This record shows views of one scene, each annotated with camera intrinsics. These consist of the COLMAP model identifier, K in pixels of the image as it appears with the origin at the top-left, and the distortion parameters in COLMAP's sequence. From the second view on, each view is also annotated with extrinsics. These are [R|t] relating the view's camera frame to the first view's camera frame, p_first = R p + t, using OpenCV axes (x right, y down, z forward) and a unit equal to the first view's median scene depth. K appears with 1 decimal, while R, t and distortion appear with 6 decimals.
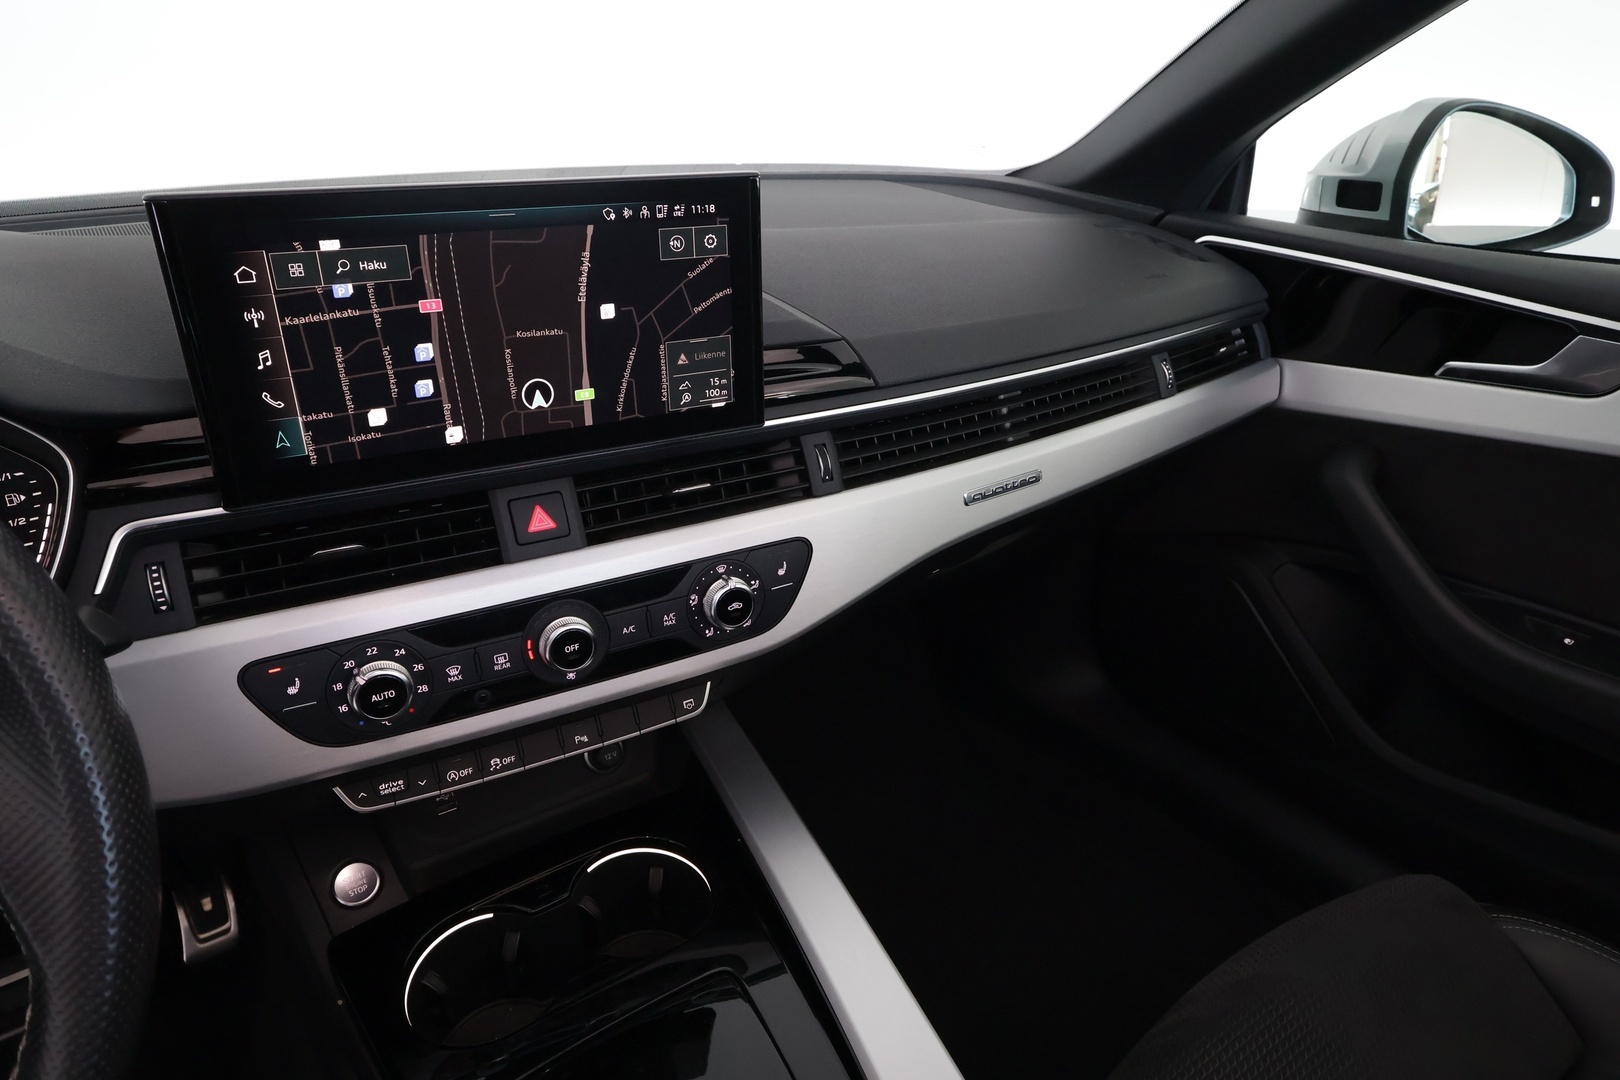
lens RADIAL K [[1008.8, 0, 817.5], [0, 1008.8, 536.8], [0, 0, 1]] dist [-0.003657, 0.002510]
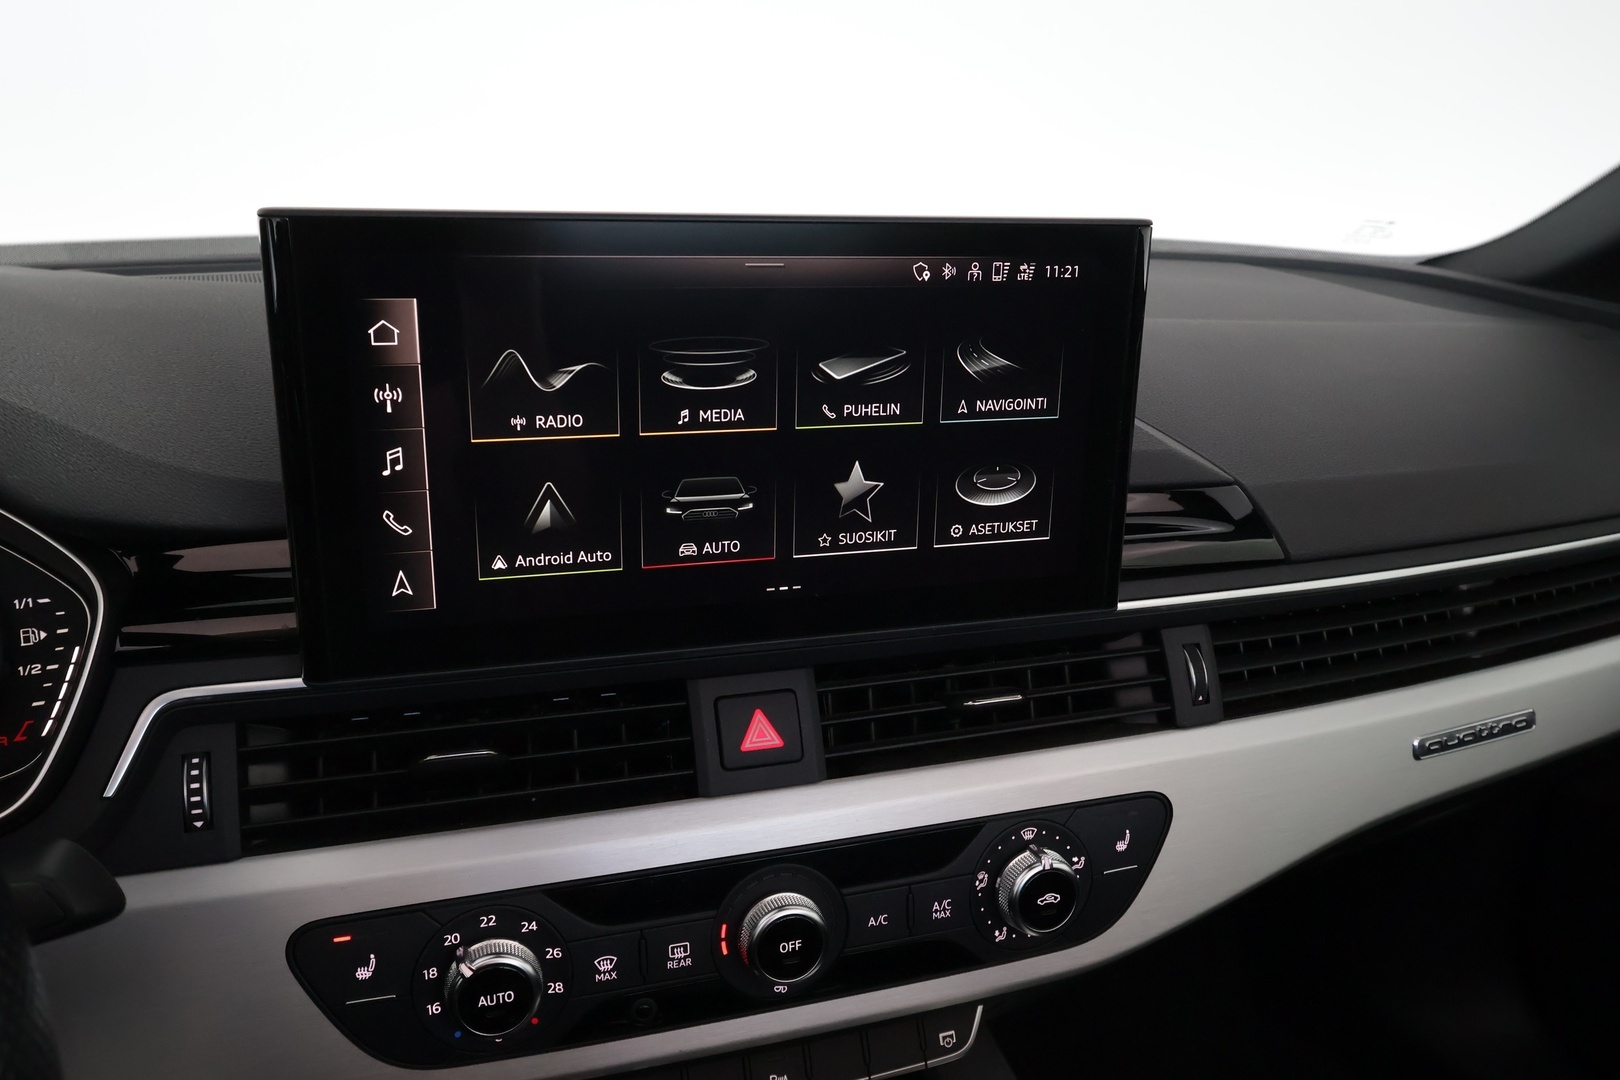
lens RADIAL K [[1262.4, 0, 819.6], [0, 1262.4, 533.3], [0, 0, 1]] dist [-0.004391, 0.008392]
pose [[0.982516, 0.070702, -0.172233, -0.105745], [-0.094003, 0.986900, -0.131119, -0.038579], [0.160707, 0.145016, 0.976291, 0.200509]]
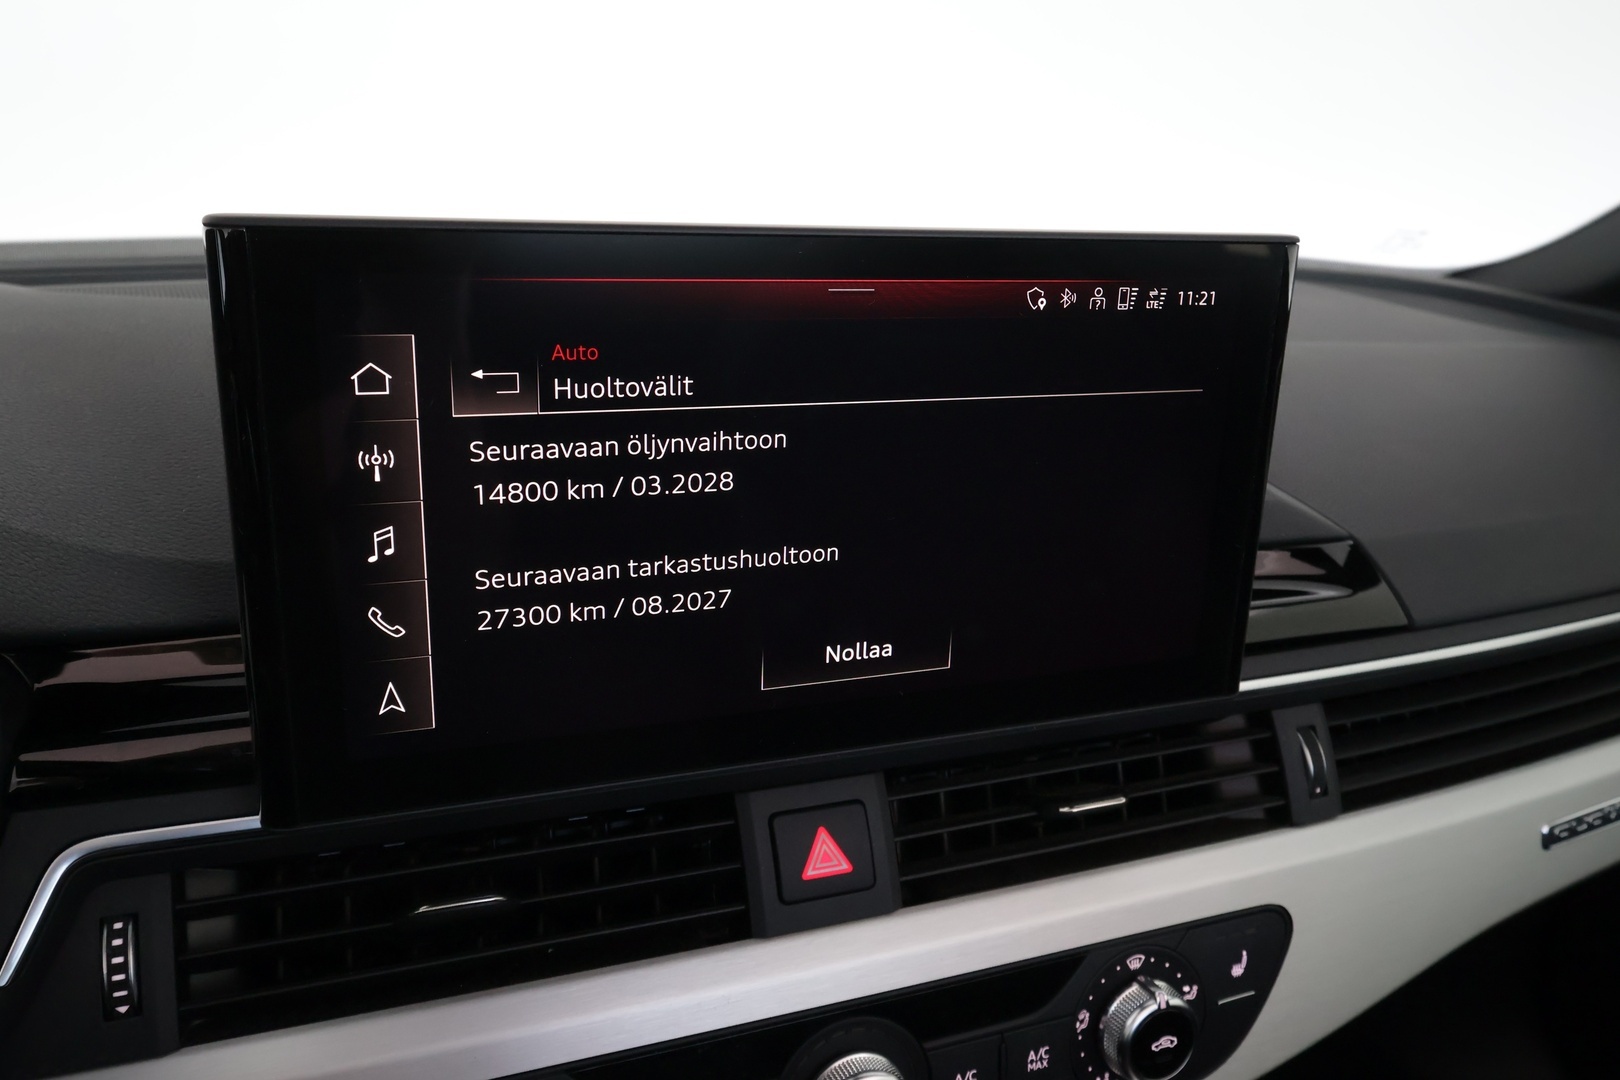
lens RADIAL K [[1262.4, 0, 819.6], [0, 1262.4, 533.3], [0, 0, 1]] dist [-0.004391, 0.008392]
pose [[0.991127, 0.066464, -0.115104, -0.206505], [-0.081863, 0.987499, -0.134698, -0.090619], [0.104713, 0.142926, 0.984179, 0.319135]]
